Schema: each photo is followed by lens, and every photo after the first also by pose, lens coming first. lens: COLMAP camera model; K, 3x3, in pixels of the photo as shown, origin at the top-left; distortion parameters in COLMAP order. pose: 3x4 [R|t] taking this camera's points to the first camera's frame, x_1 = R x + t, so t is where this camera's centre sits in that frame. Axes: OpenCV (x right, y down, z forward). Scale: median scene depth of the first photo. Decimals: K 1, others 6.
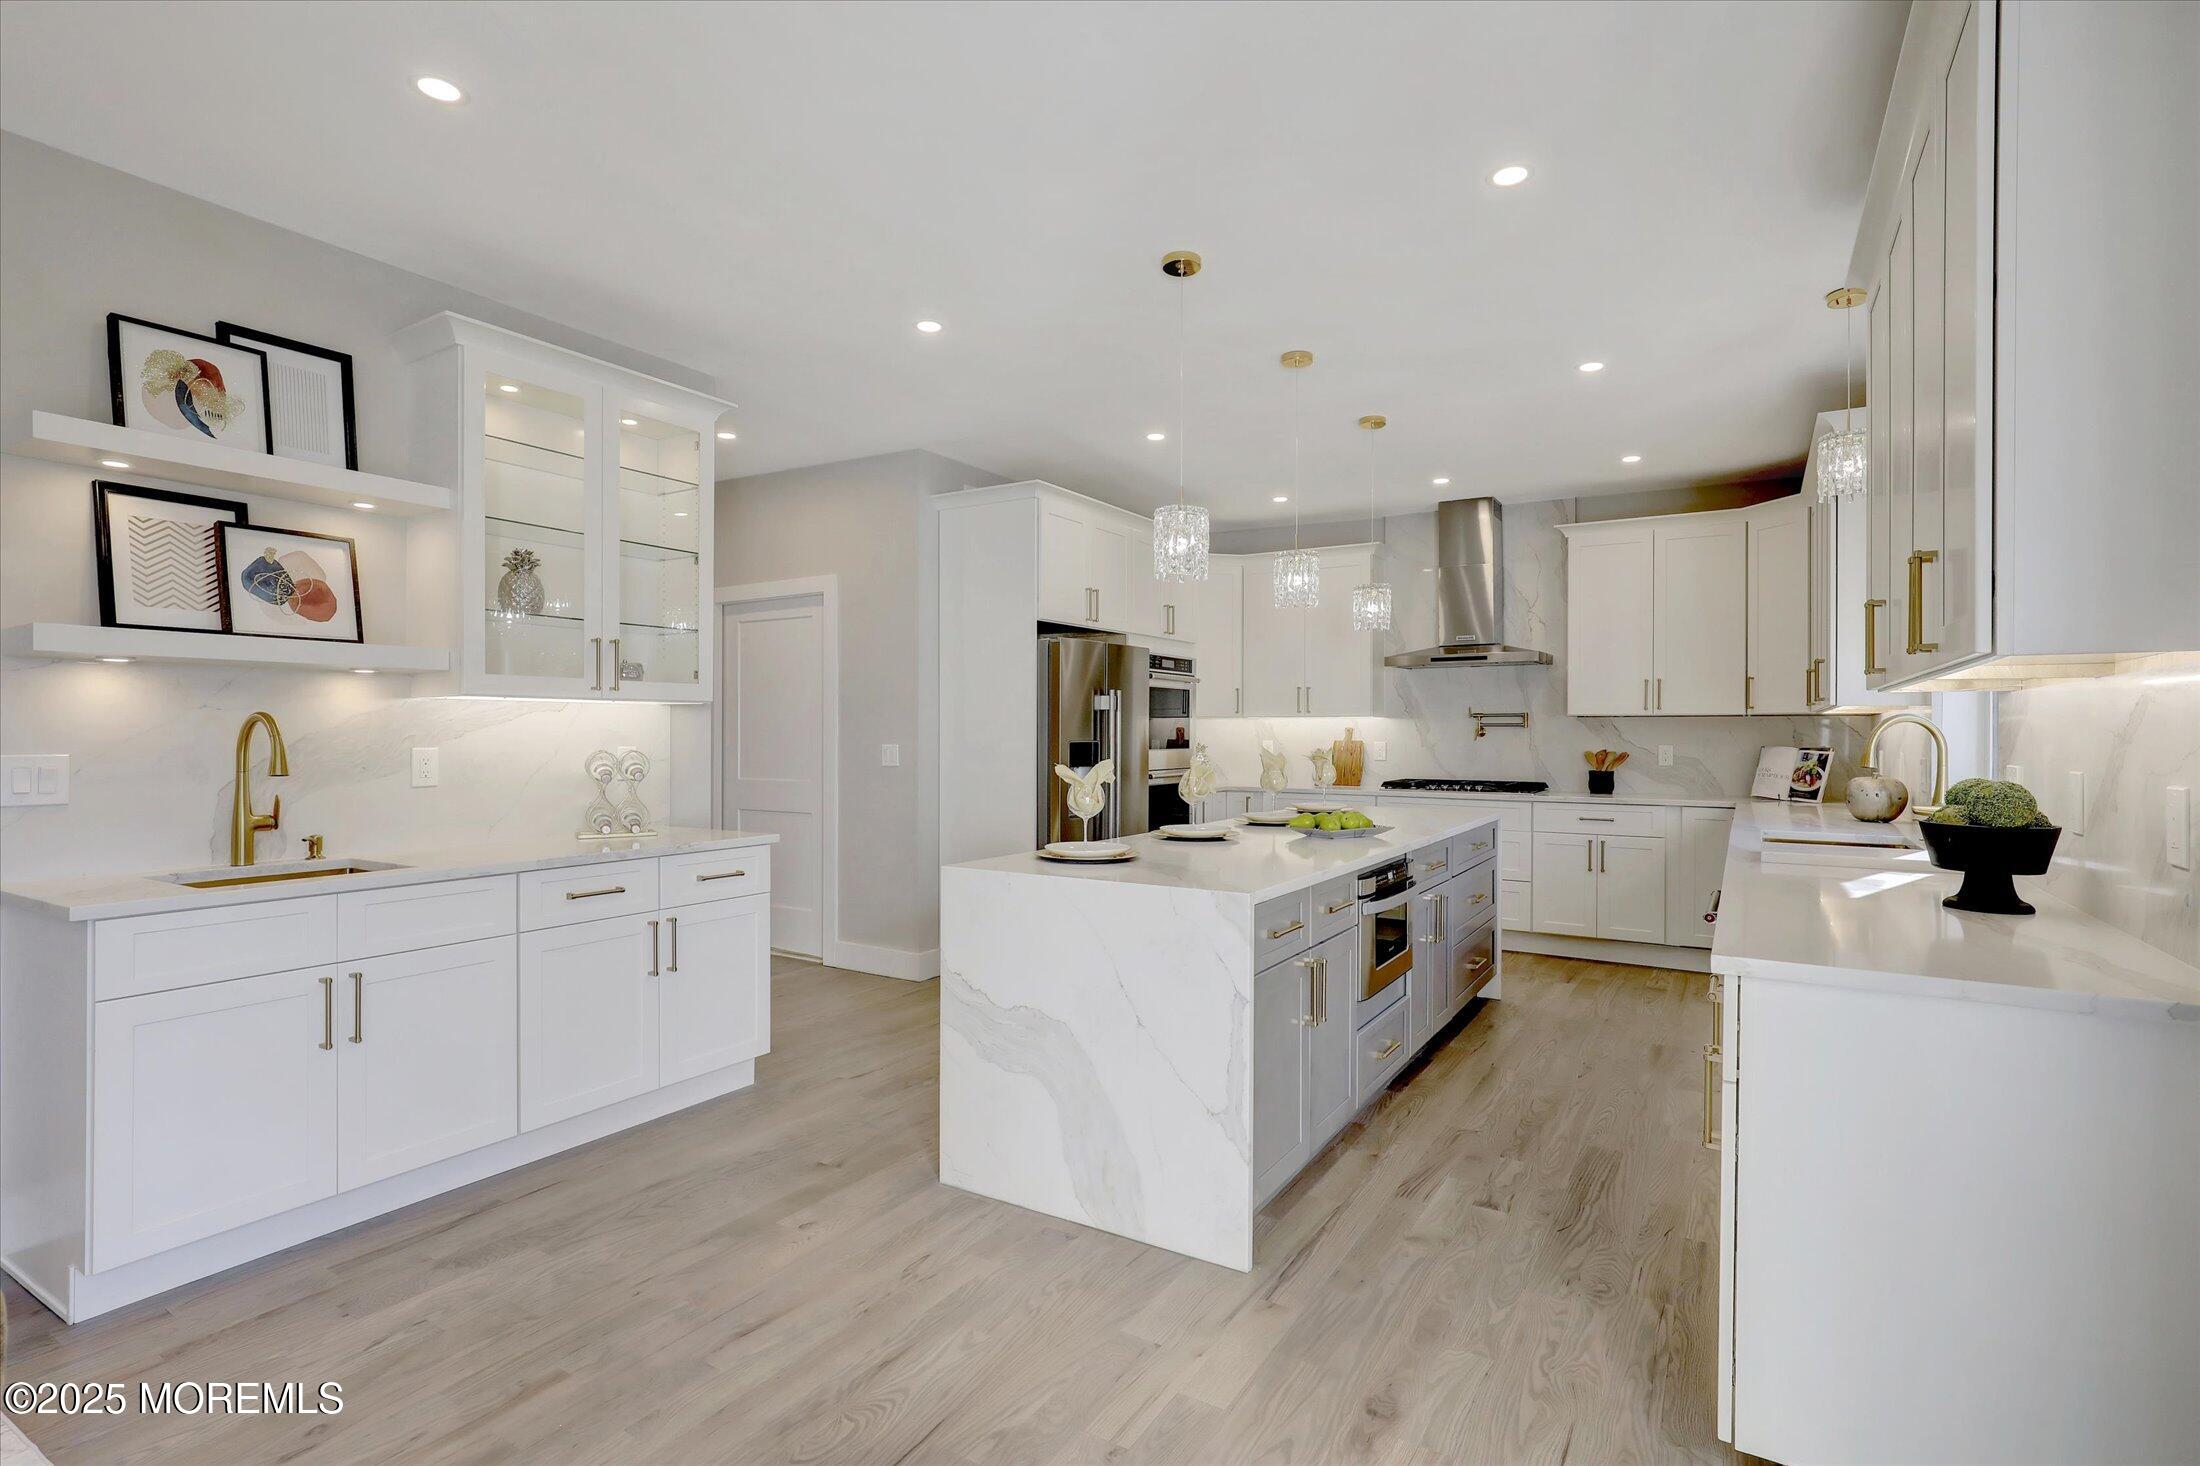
lens RADIAL K [[1062.2, 0, 1100.0], [0, 1062.2, 733.0], [0, 0, 1]] dist [0.003162, 0.000197]
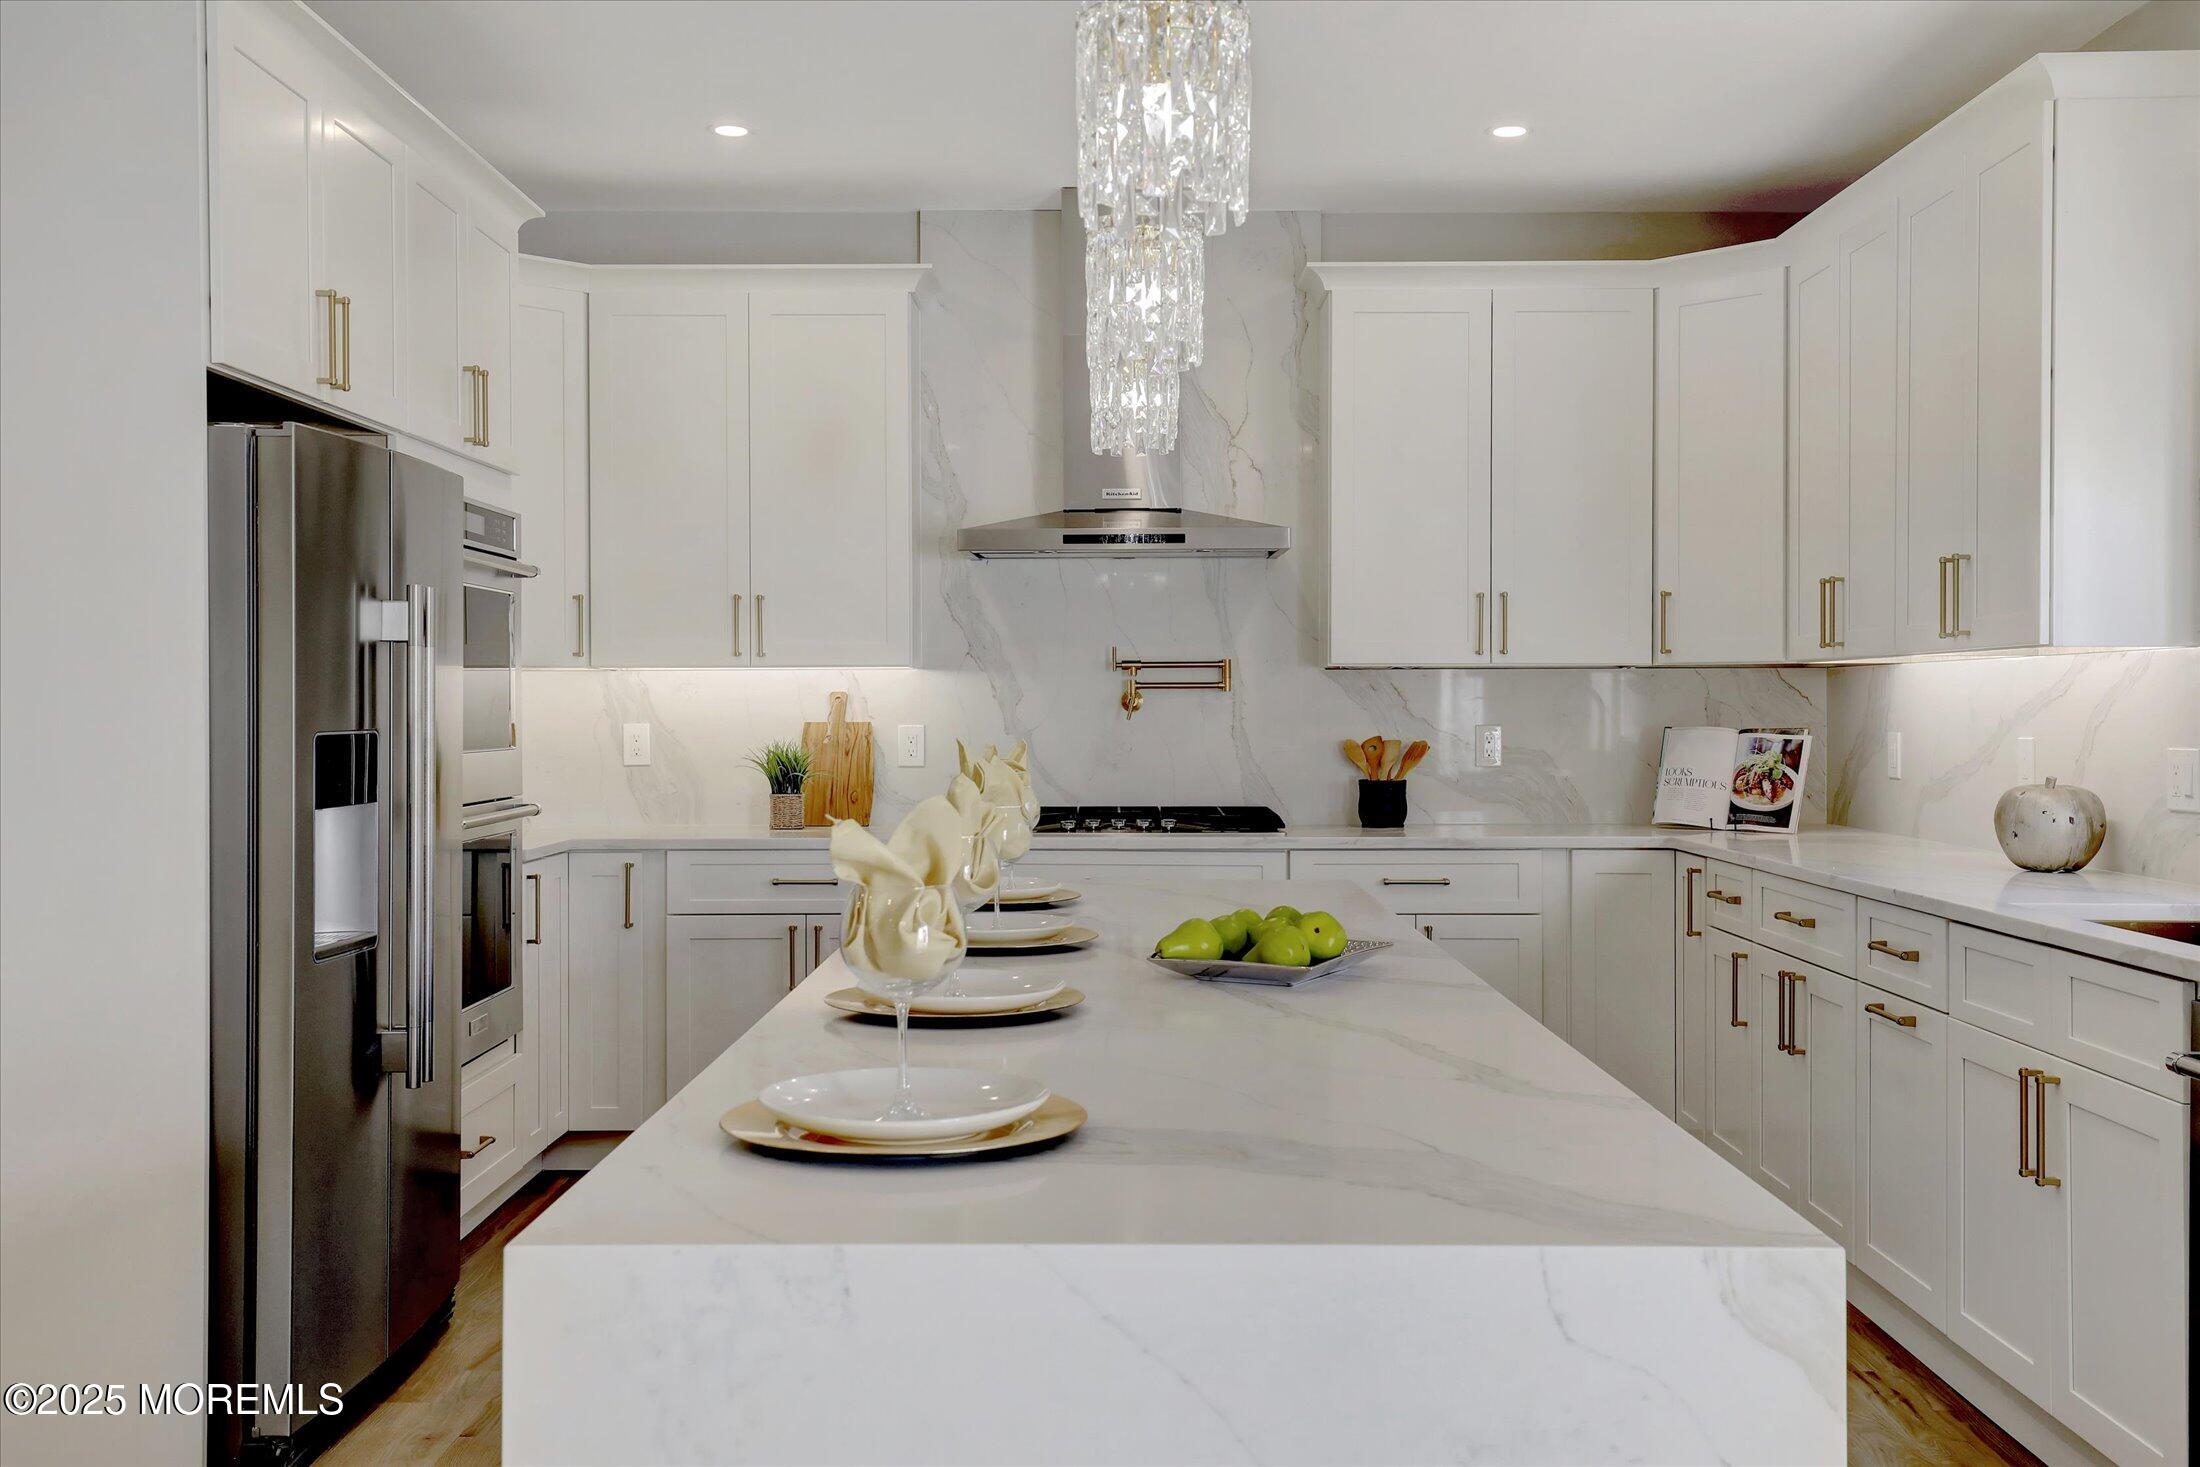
lens RADIAL K [[2116.5, 0, 1096.4], [0, 2116.5, 727.9], [0, 0, 1]] dist [0.021847, 0.004568]
pose [[0.855572, -0.010293, 0.517582, -0.151380], [0.004493, 0.999912, 0.012459, -0.000833], [-0.517665, -0.008334, 0.855543, 0.260862]]
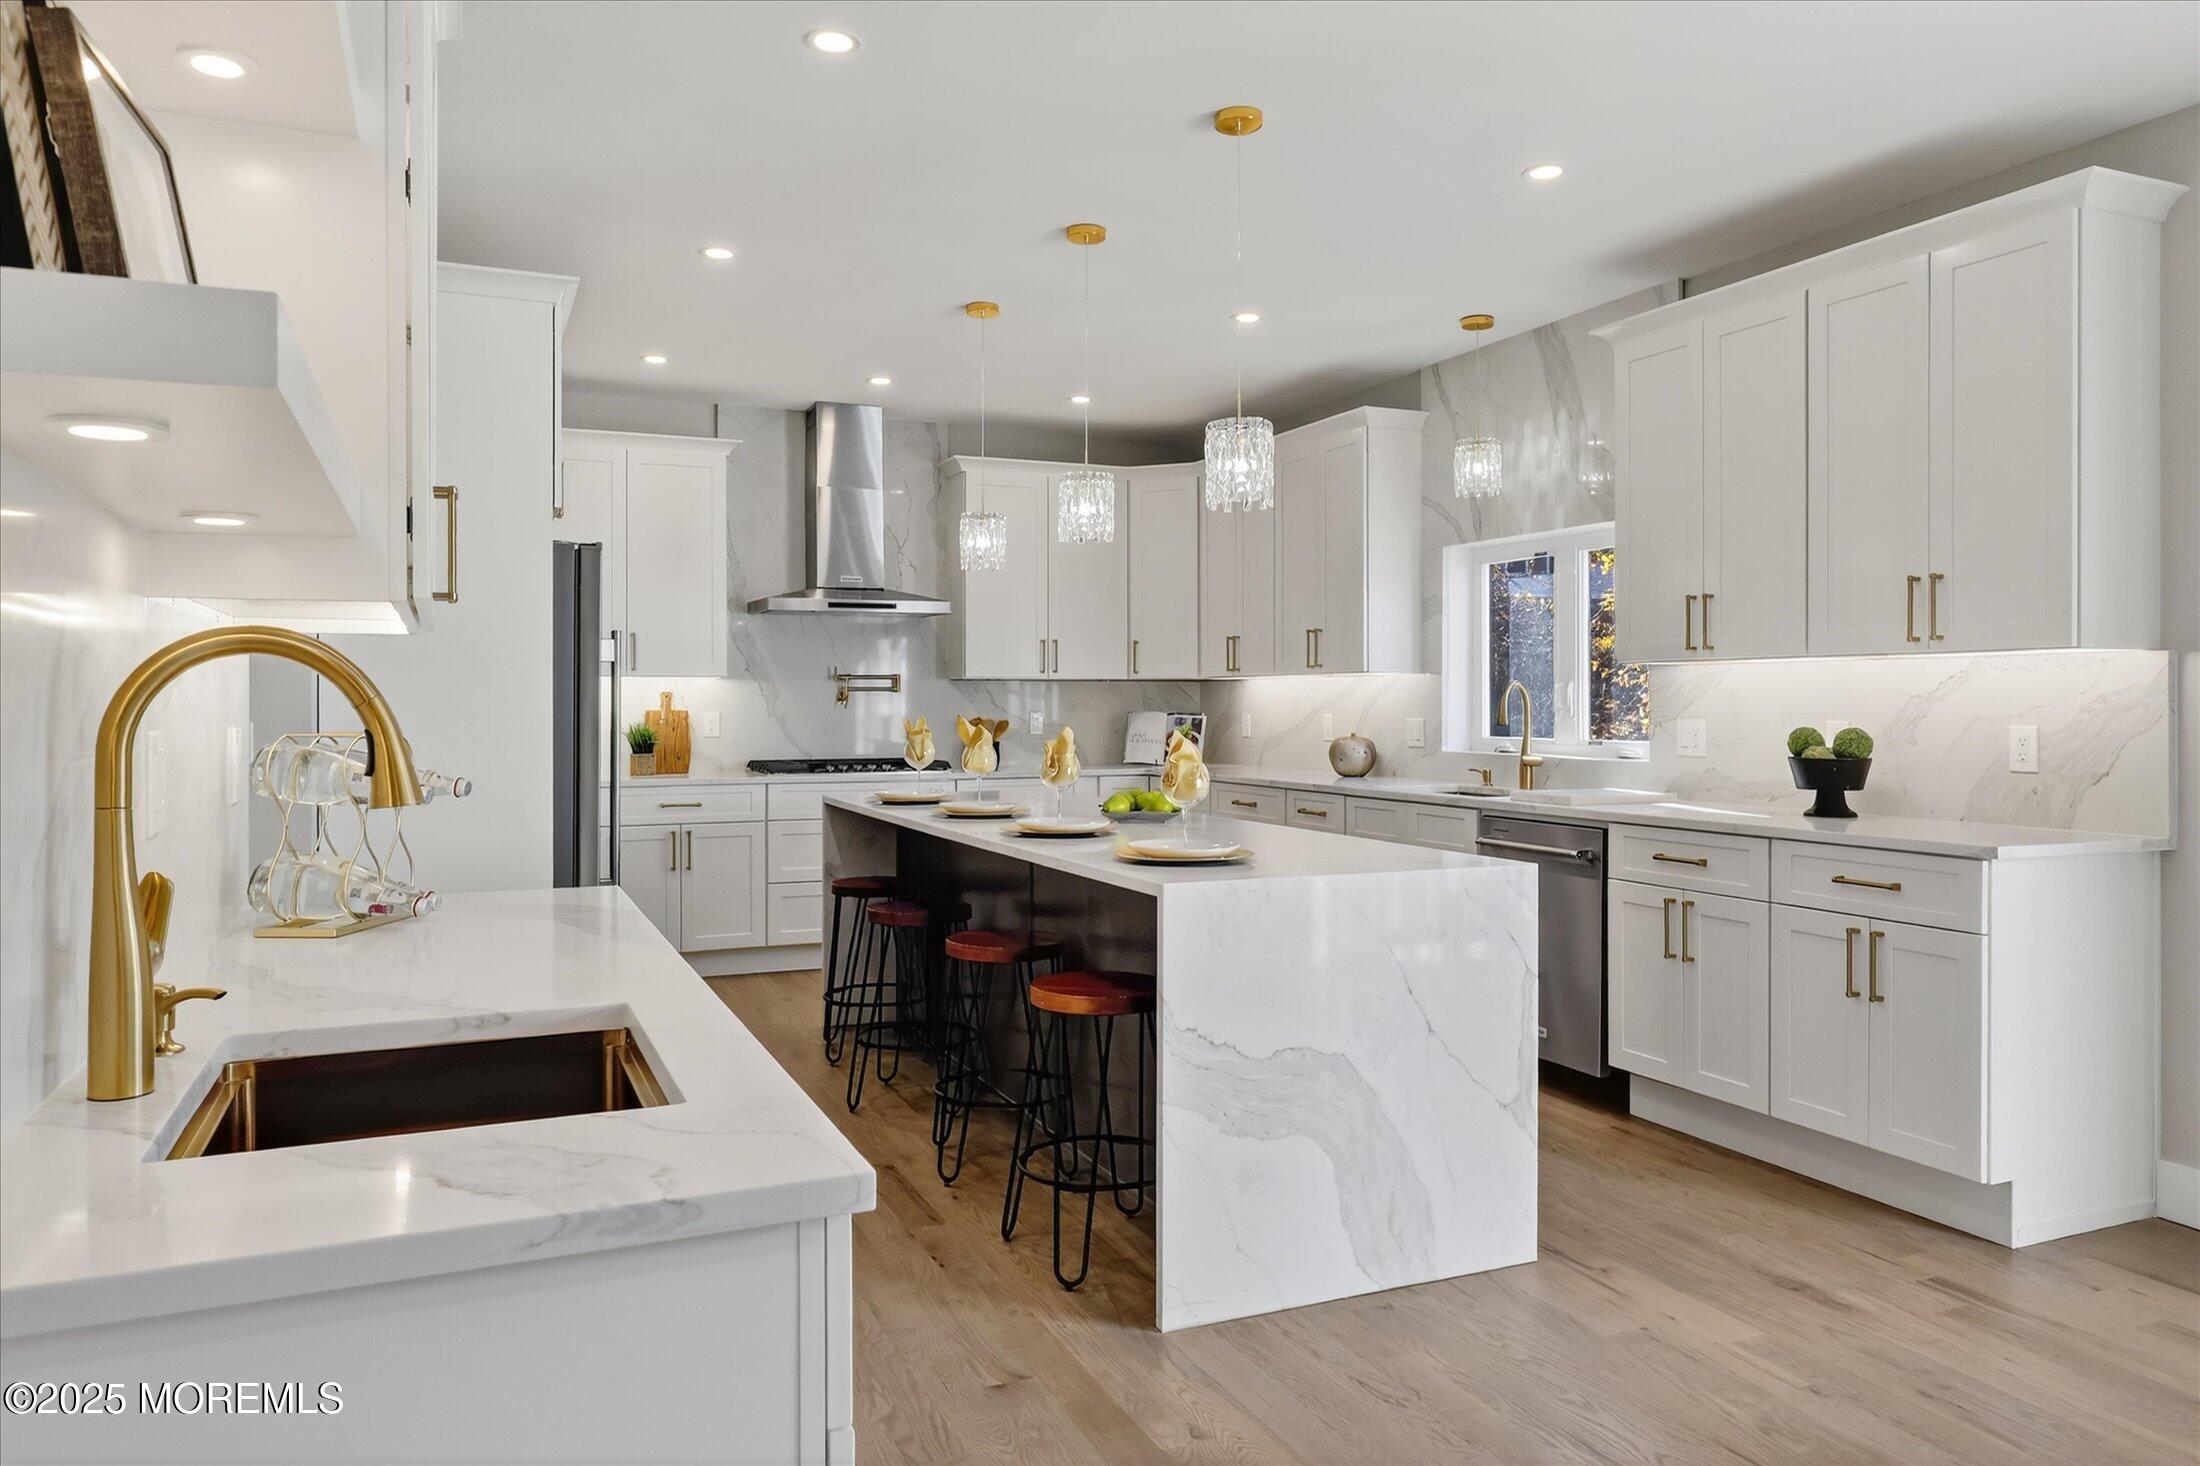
lens RADIAL K [[1468.7, 0, 1103.5], [0, 1468.7, 704.4], [0, 0, 1]] dist [-0.005188, -0.001542]
pose [[0.569412, -0.004147, 0.822042, -0.506944], [0.003628, 0.999990, 0.002532, 0.002249], [-0.822044, 0.001541, 0.569422, 0.249535]]
